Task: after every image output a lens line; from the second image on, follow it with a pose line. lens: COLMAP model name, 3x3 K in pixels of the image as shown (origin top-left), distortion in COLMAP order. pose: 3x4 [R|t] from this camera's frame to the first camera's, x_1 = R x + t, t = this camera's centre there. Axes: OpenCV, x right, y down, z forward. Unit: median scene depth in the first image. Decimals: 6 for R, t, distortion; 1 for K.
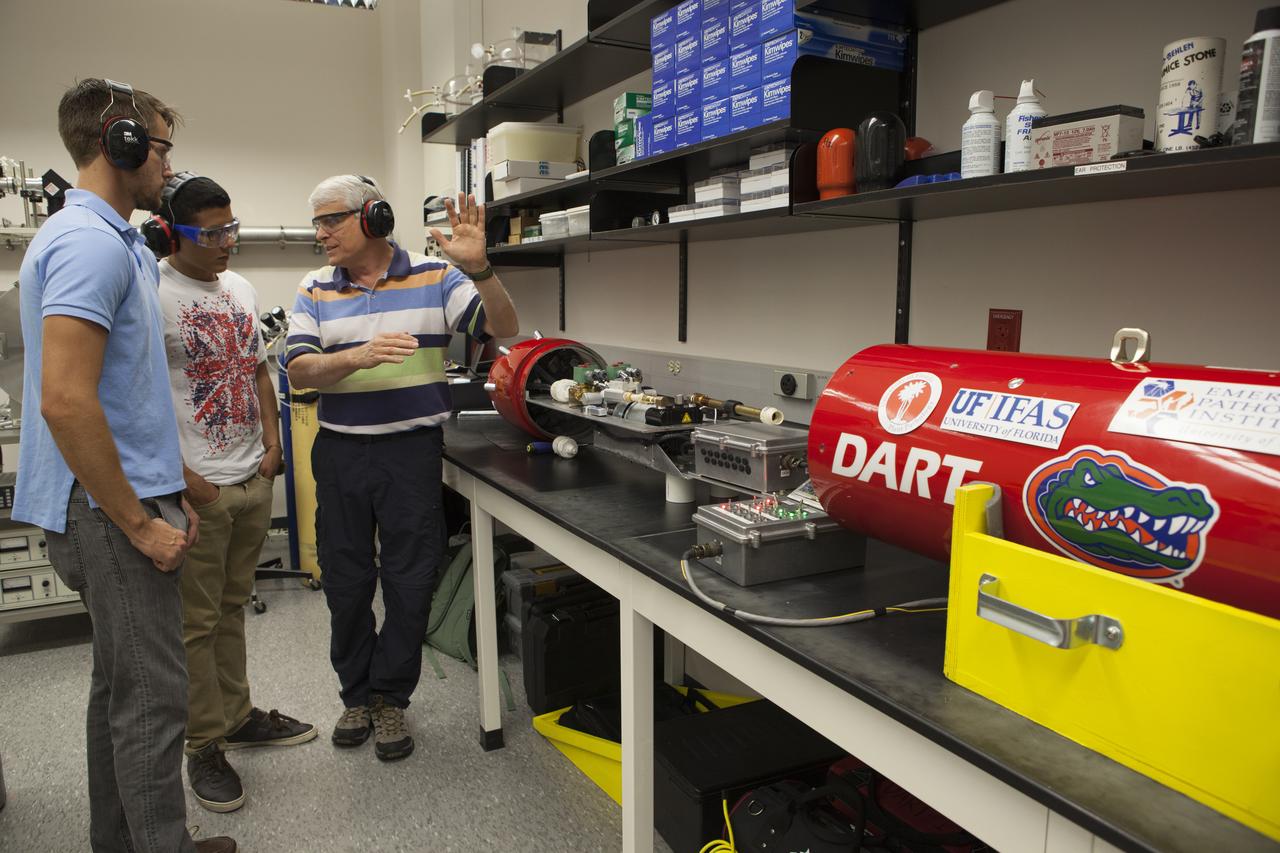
lens RADIAL K [[912.7, 0, 655.3], [0, 912.7, 424.8], [0, 0, 1]] dist [-0.040143, 0.006063]
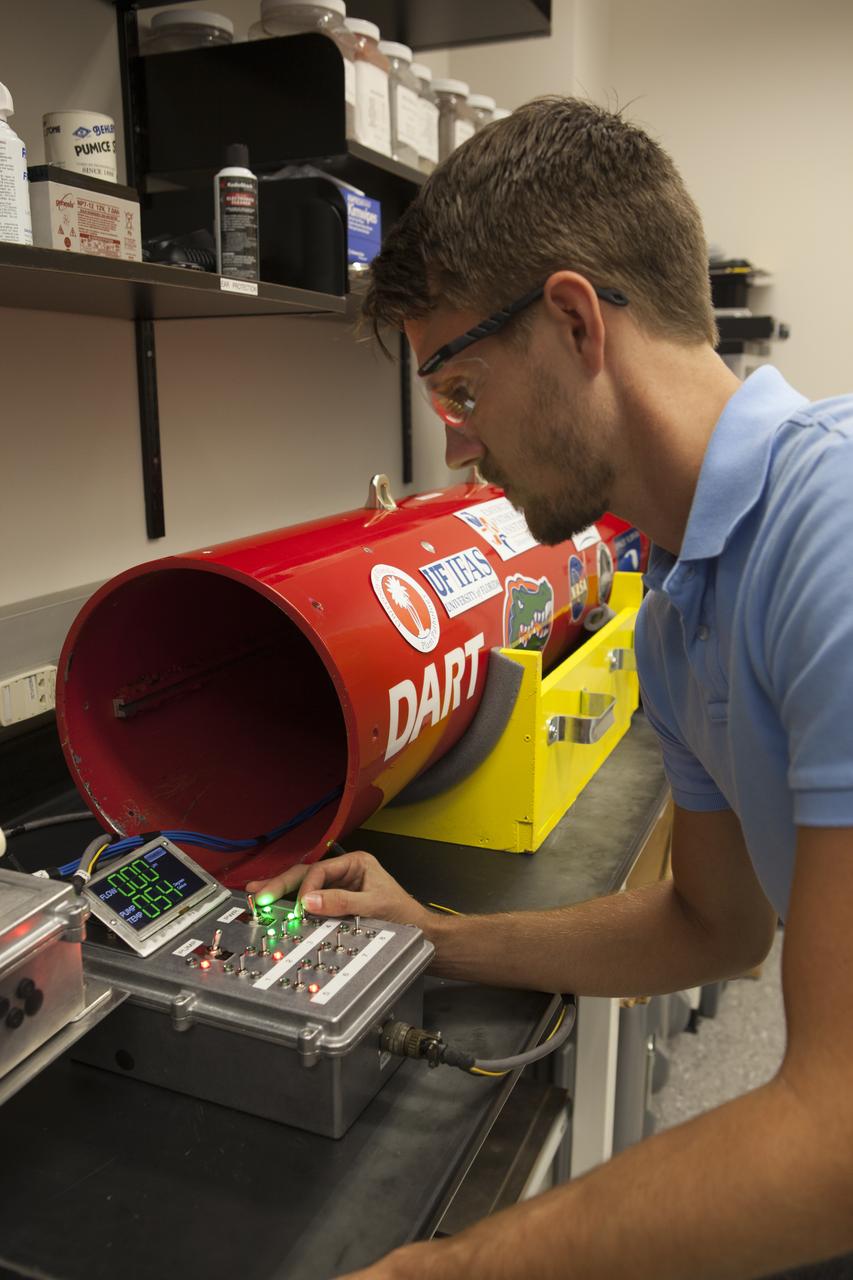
lens RADIAL K [[1118.0, 0, 397.1], [0, 1118.0, 661.7], [0, 0, 1]] dist [-0.038169, 0.014033]
pose [[-0.615058, -0.184911, 0.766493, -0.378288], [0.122433, 0.937924, 0.324512, -0.256801], [-0.778919, 0.293438, -0.554238, 1.427931]]
